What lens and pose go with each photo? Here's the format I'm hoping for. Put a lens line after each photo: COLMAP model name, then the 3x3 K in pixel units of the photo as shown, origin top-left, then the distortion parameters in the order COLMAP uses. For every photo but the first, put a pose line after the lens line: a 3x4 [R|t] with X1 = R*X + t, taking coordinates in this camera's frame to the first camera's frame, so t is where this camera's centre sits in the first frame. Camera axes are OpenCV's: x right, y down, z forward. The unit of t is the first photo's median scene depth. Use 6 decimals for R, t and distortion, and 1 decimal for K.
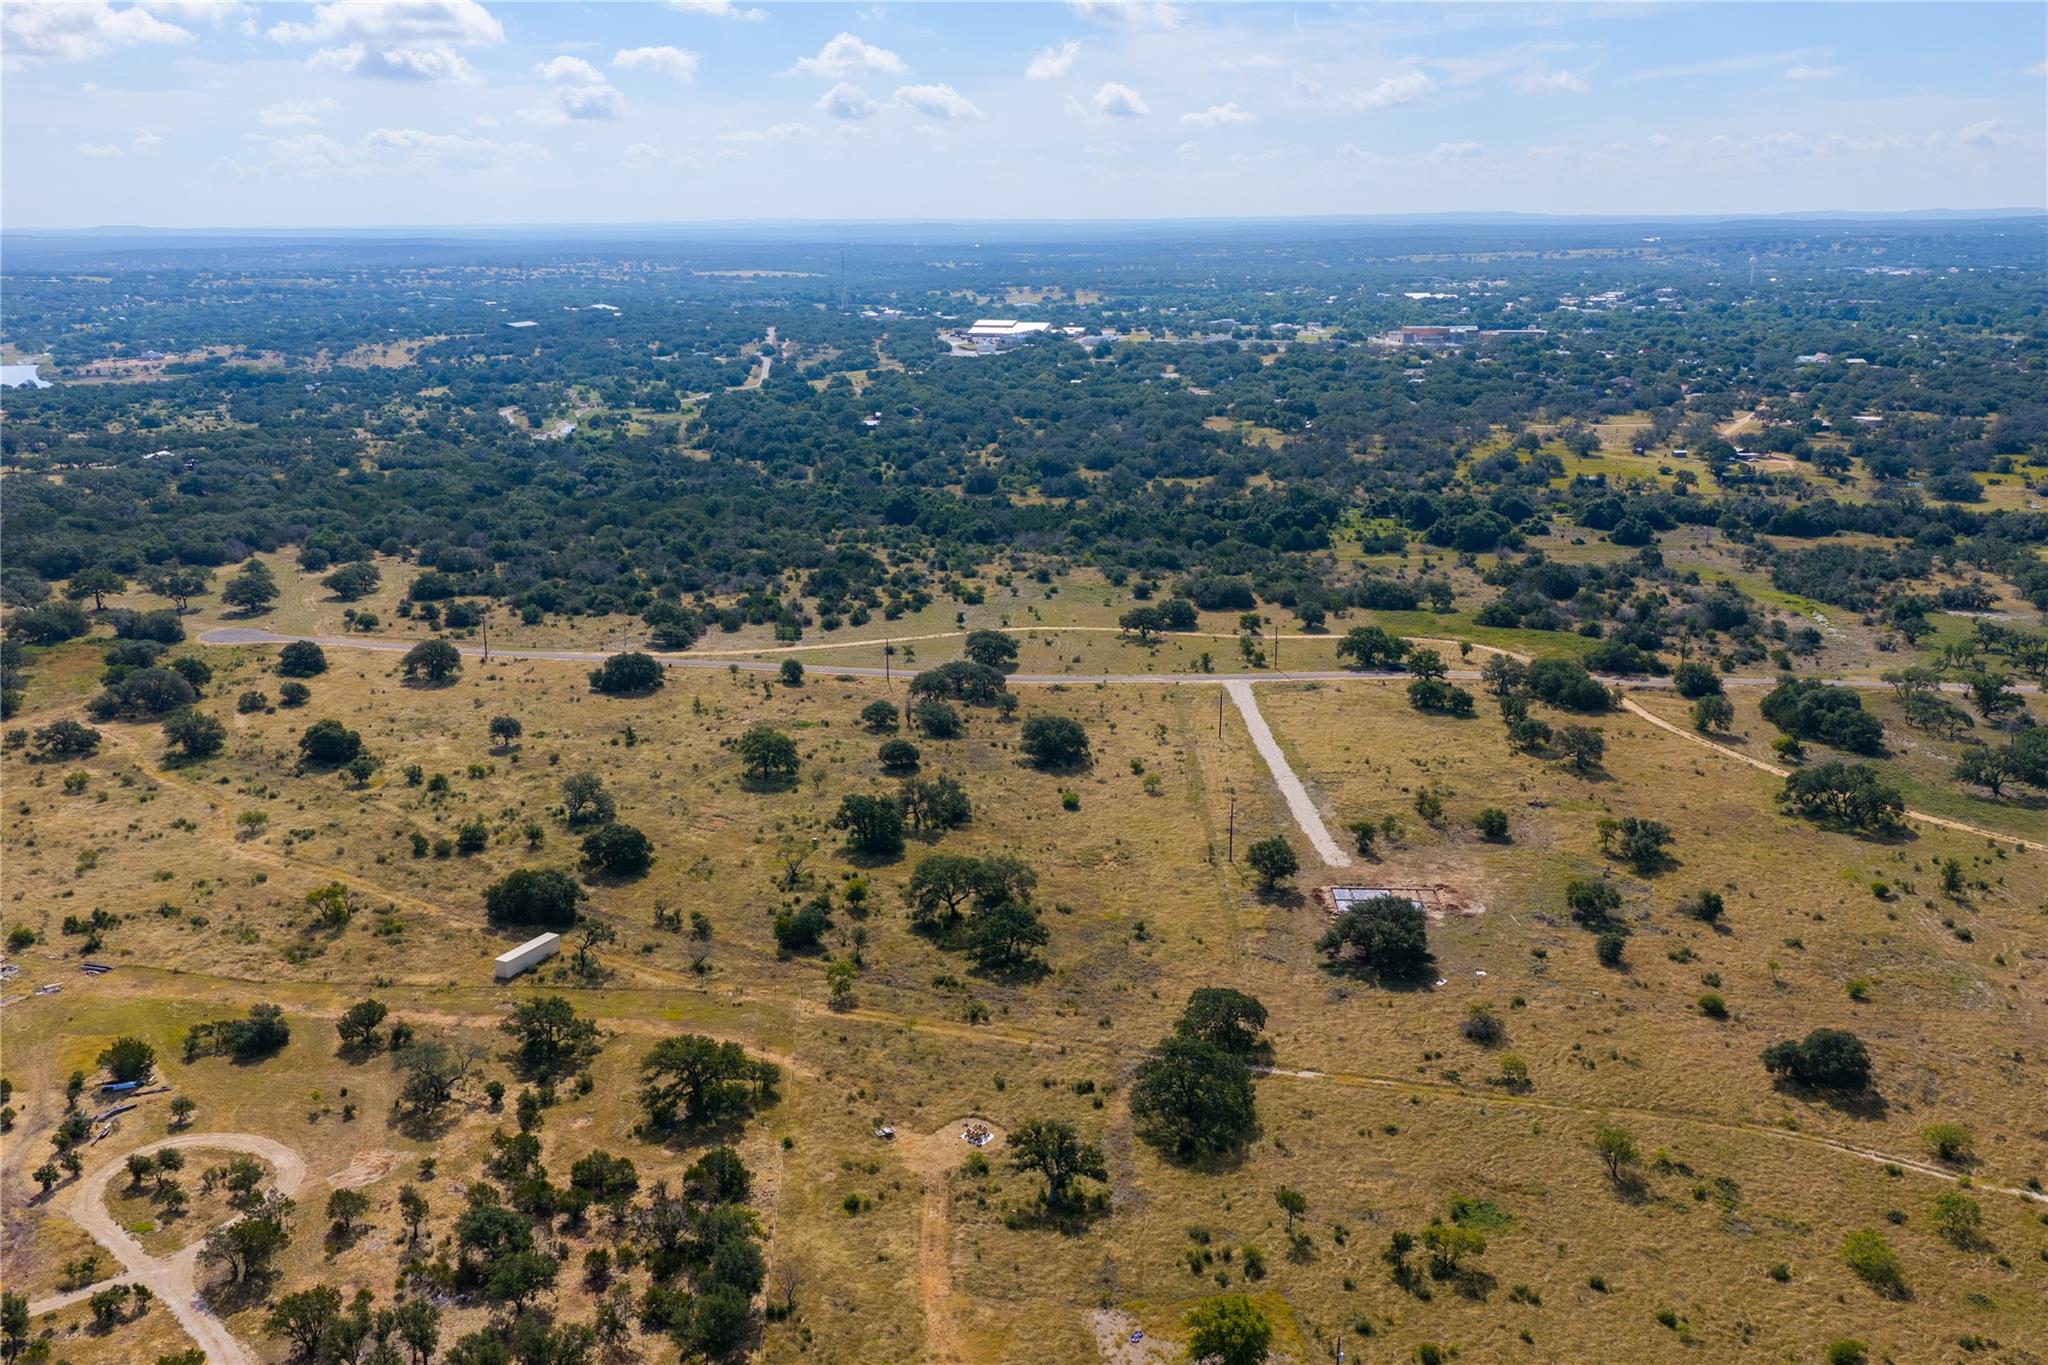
lens RADIAL K [[1698.3, 0, 1030.0], [0, 1698.3, 683.2], [0, 0, 1]] dist [0.022707, -0.036526]
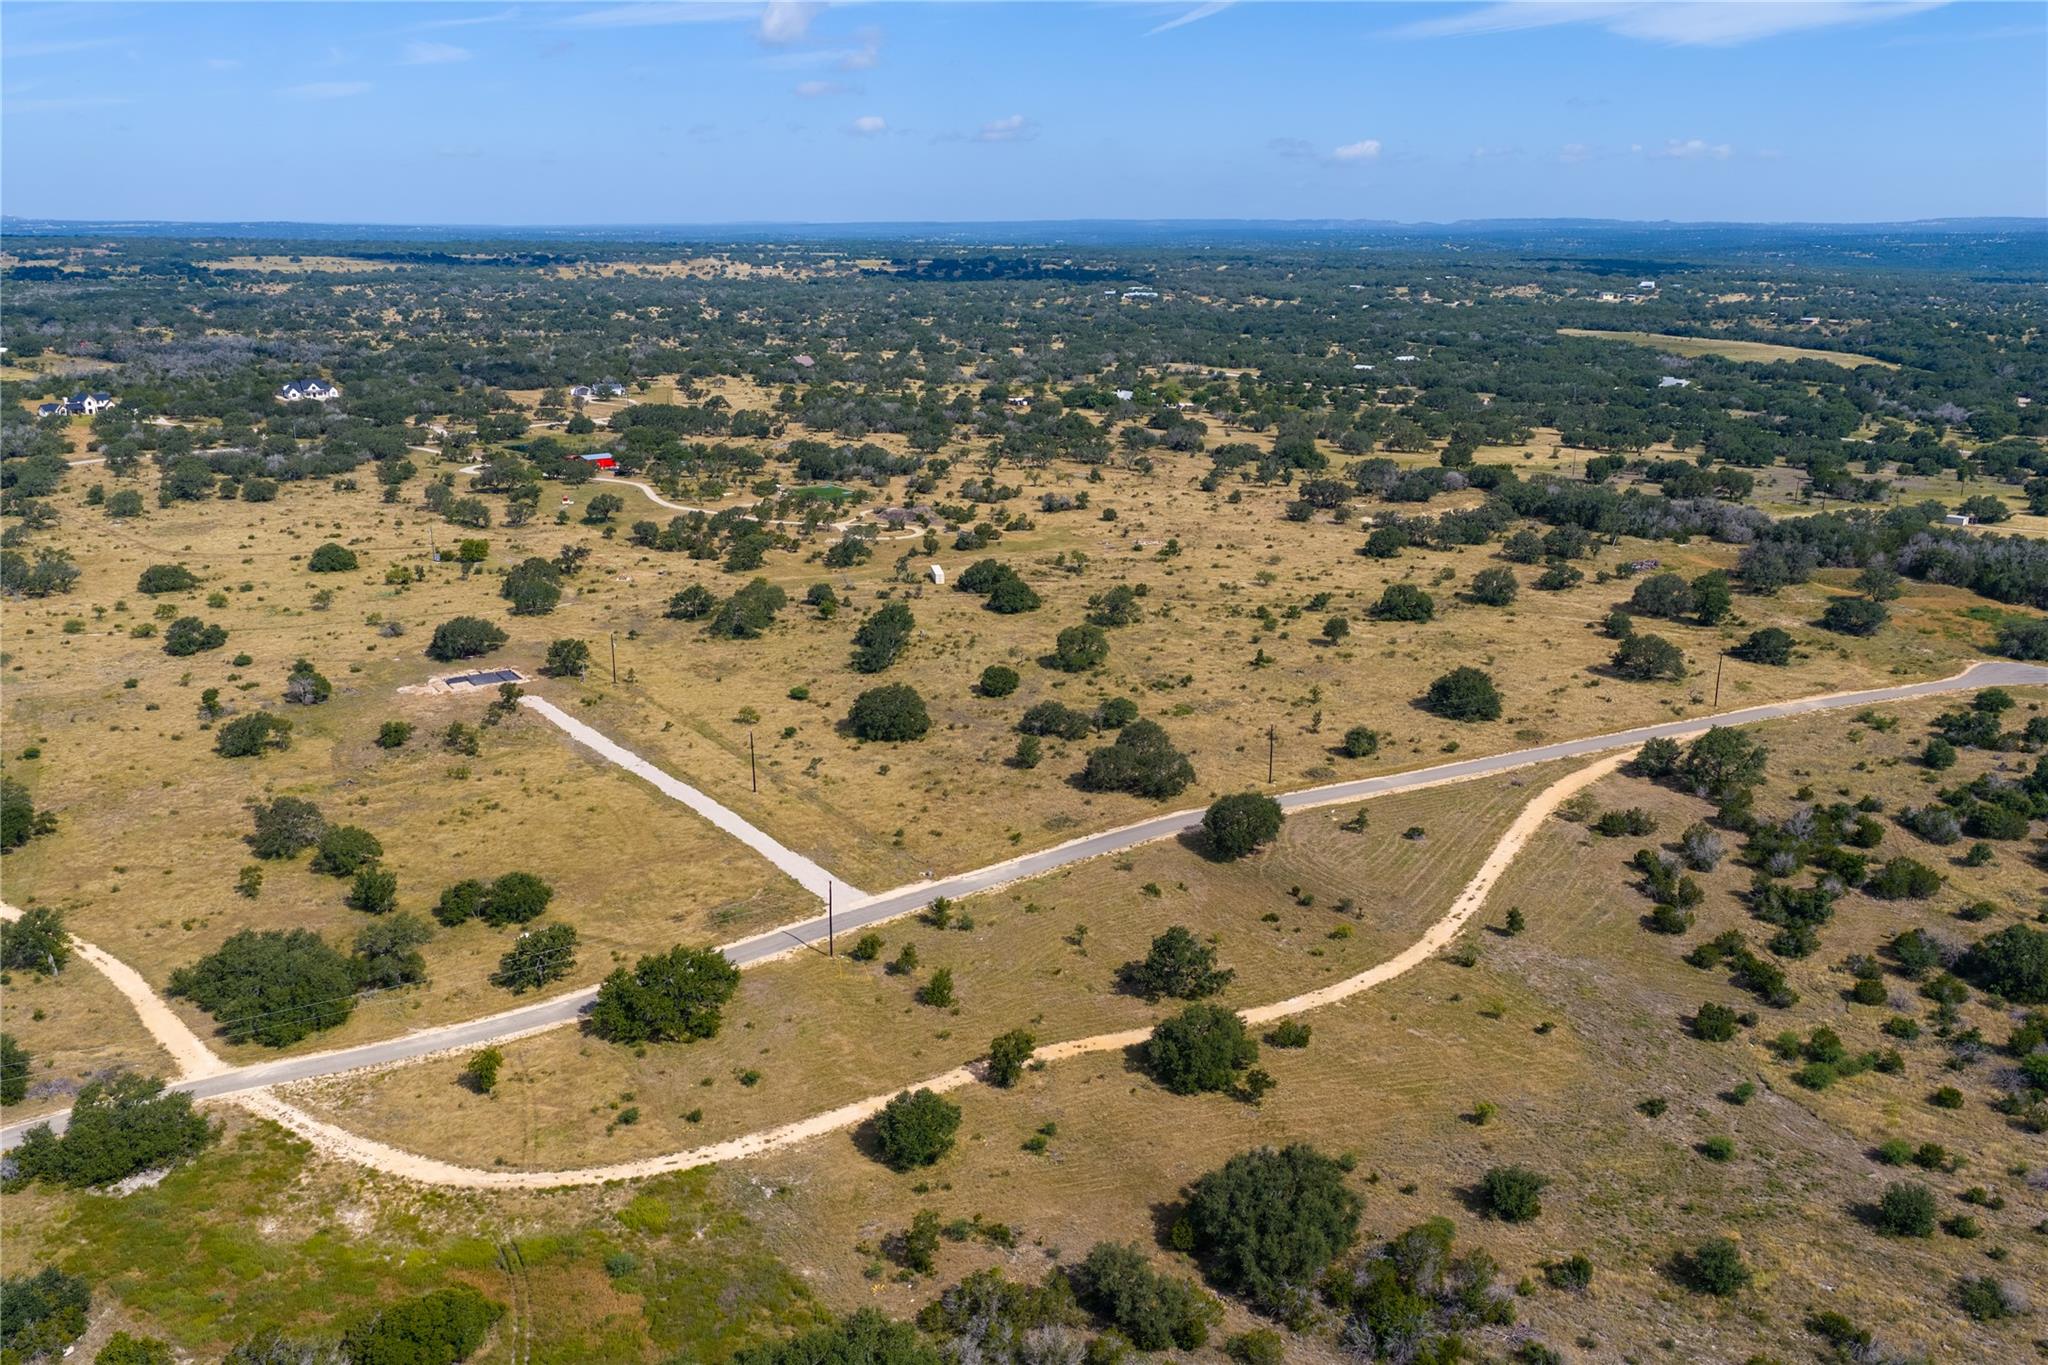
lens RADIAL K [[1701.2, 0, 1031.0], [0, 1701.2, 685.5], [0, 0, 1]] dist [0.029150, -0.053218]
pose [[-0.812707, 0.152233, -0.562435, 0.151955], [-0.155221, 0.873822, 0.460806, -0.135076], [0.561618, 0.461802, -0.686531, 0.542558]]
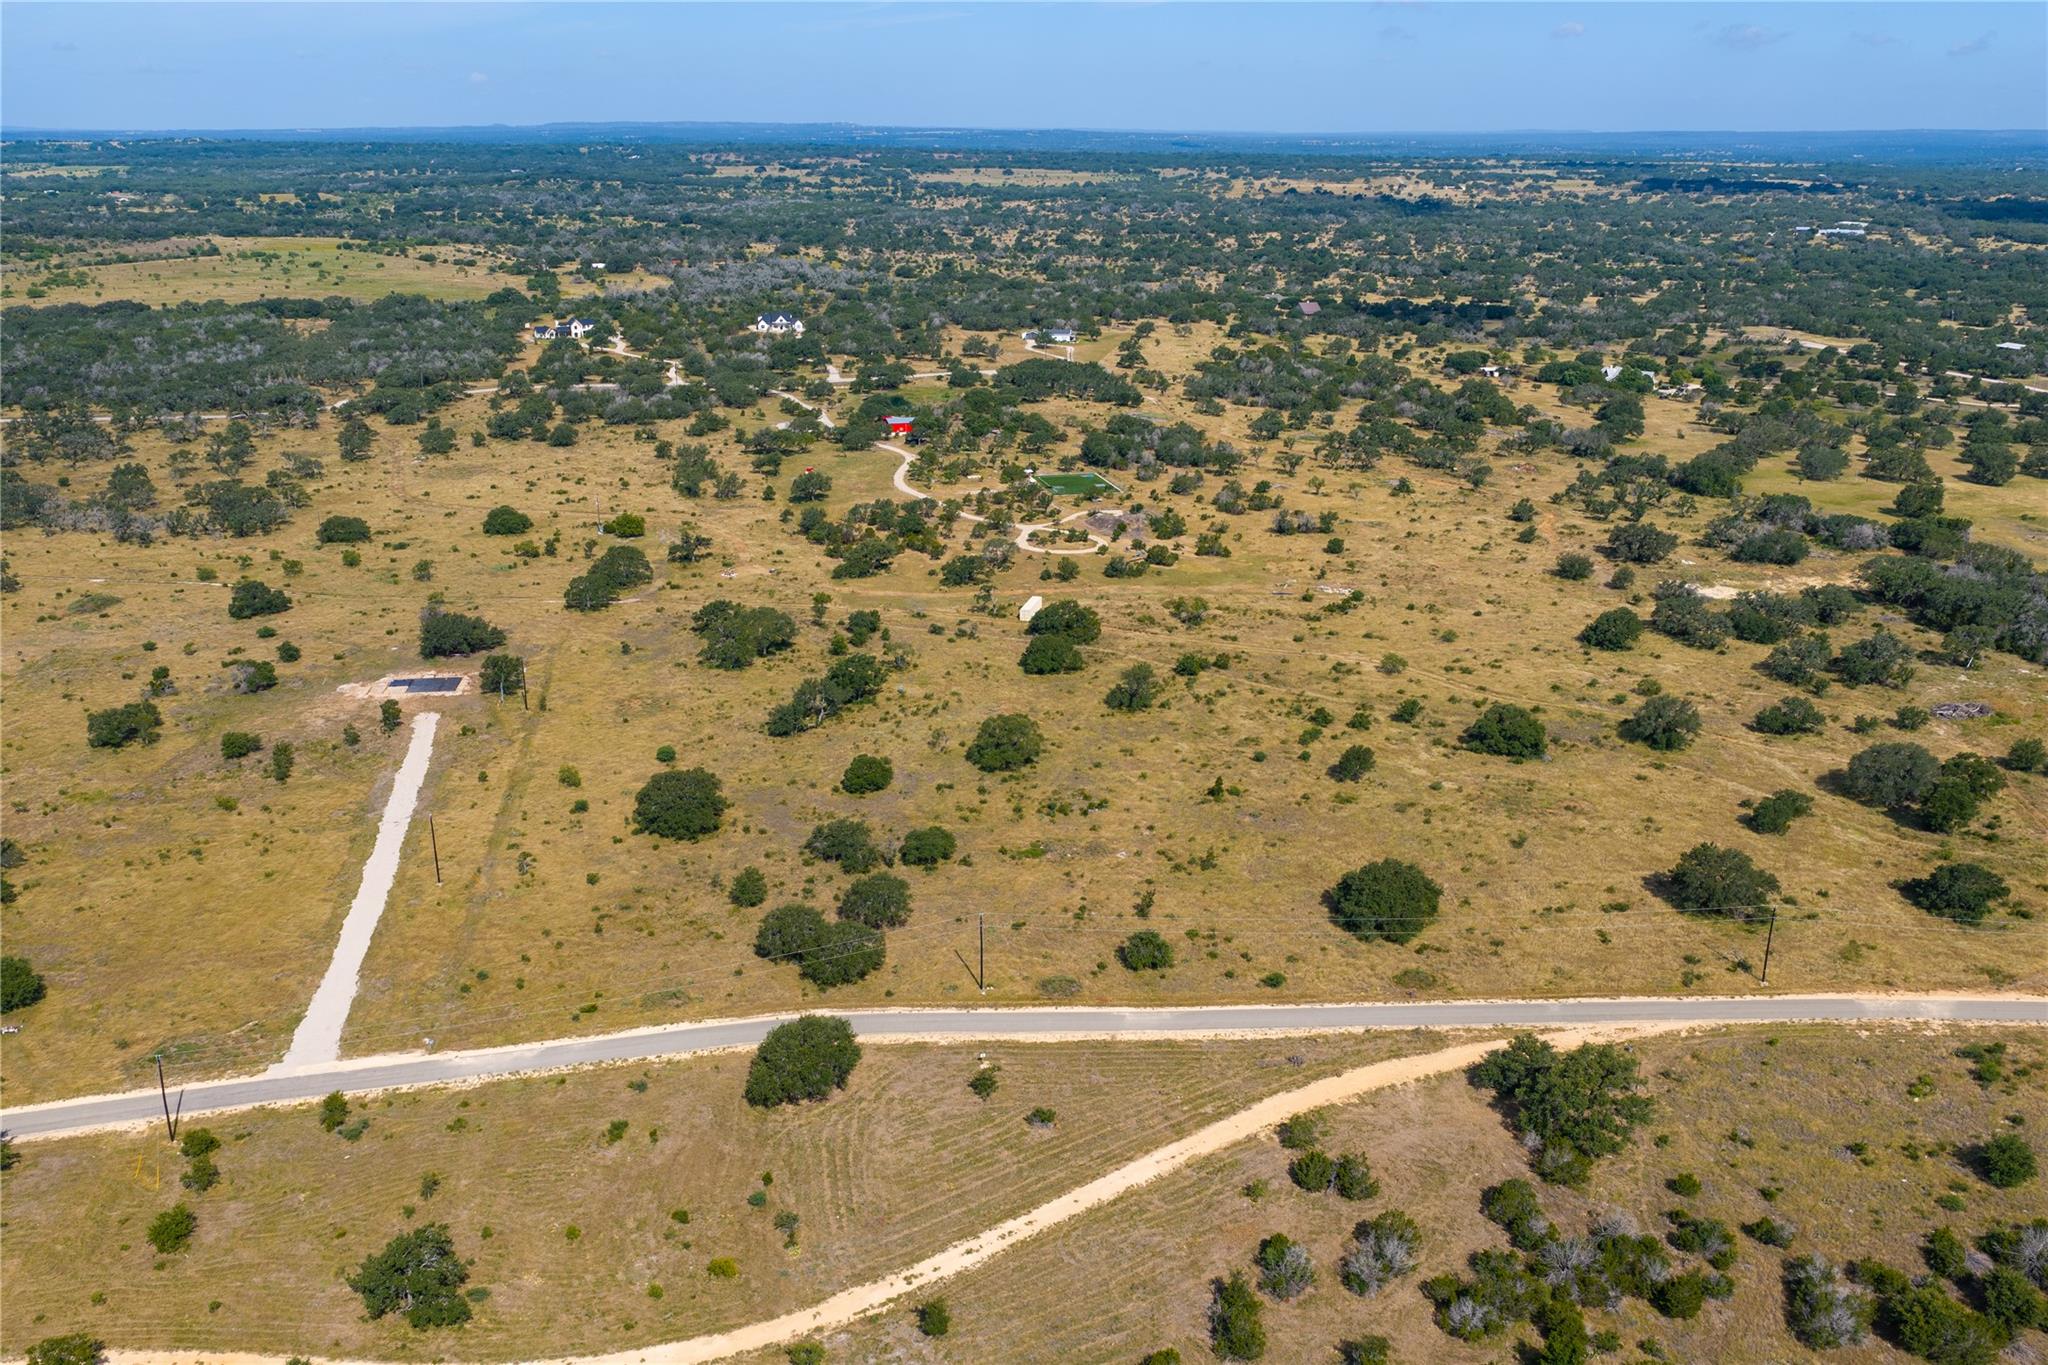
lens RADIAL K [[1701.2, 0, 1031.0], [0, 1701.2, 685.5], [0, 0, 1]] dist [0.029150, -0.053218]
pose [[-0.982229, 0.053858, -0.179791, -0.001836], [-0.054522, 0.834750, 0.547923, -0.147882], [0.179591, 0.547989, -0.816979, 0.535637]]
